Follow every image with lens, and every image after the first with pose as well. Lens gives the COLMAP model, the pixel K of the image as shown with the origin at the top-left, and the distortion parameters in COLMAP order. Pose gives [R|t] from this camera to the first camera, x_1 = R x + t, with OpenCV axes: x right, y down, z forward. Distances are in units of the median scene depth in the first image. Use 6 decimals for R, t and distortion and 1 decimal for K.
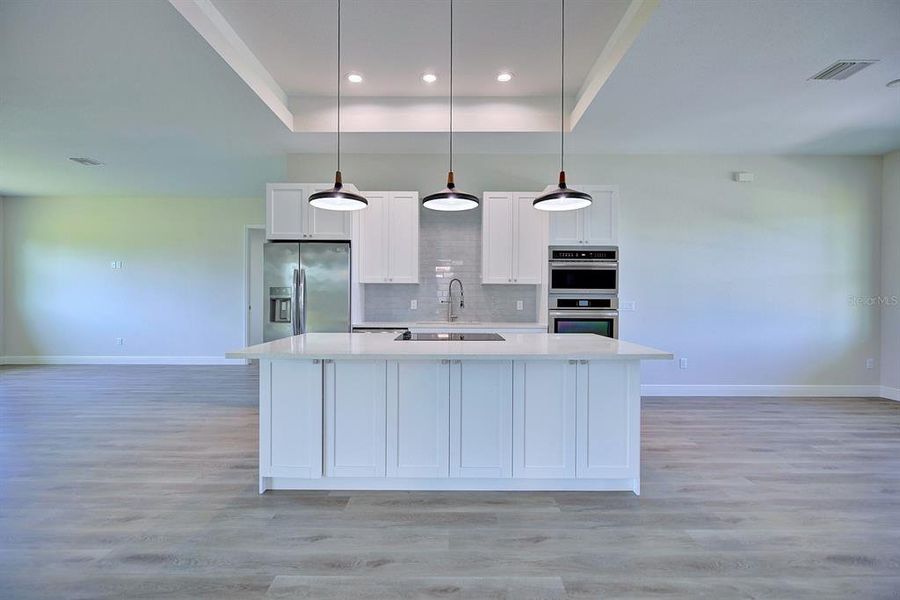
lens RADIAL K [[410.9, 0, 450.0], [0, 410.9, 300.0], [0, 0, 1]] dist [-0.065602, -0.000155]
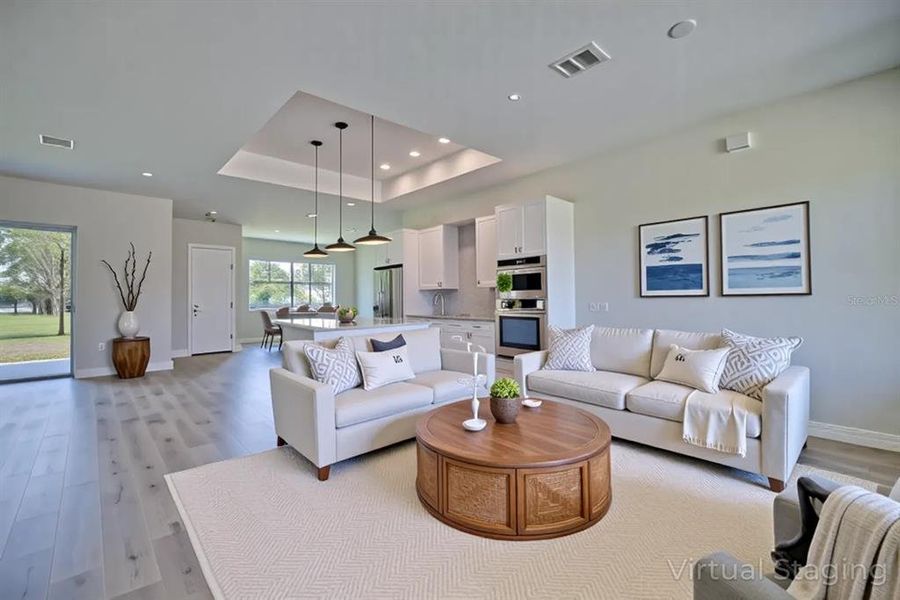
lens RADIAL K [[404.3, 0, 450.0], [0, 404.3, 300.0], [0, 0, 1]] dist [-0.000873, -0.000114]
pose [[0.702501, -0.006690, -0.711652, 1.032503], [0.003764, 0.999977, -0.005685, 0.004627], [0.711673, 0.001315, 0.702509, 0.027182]]
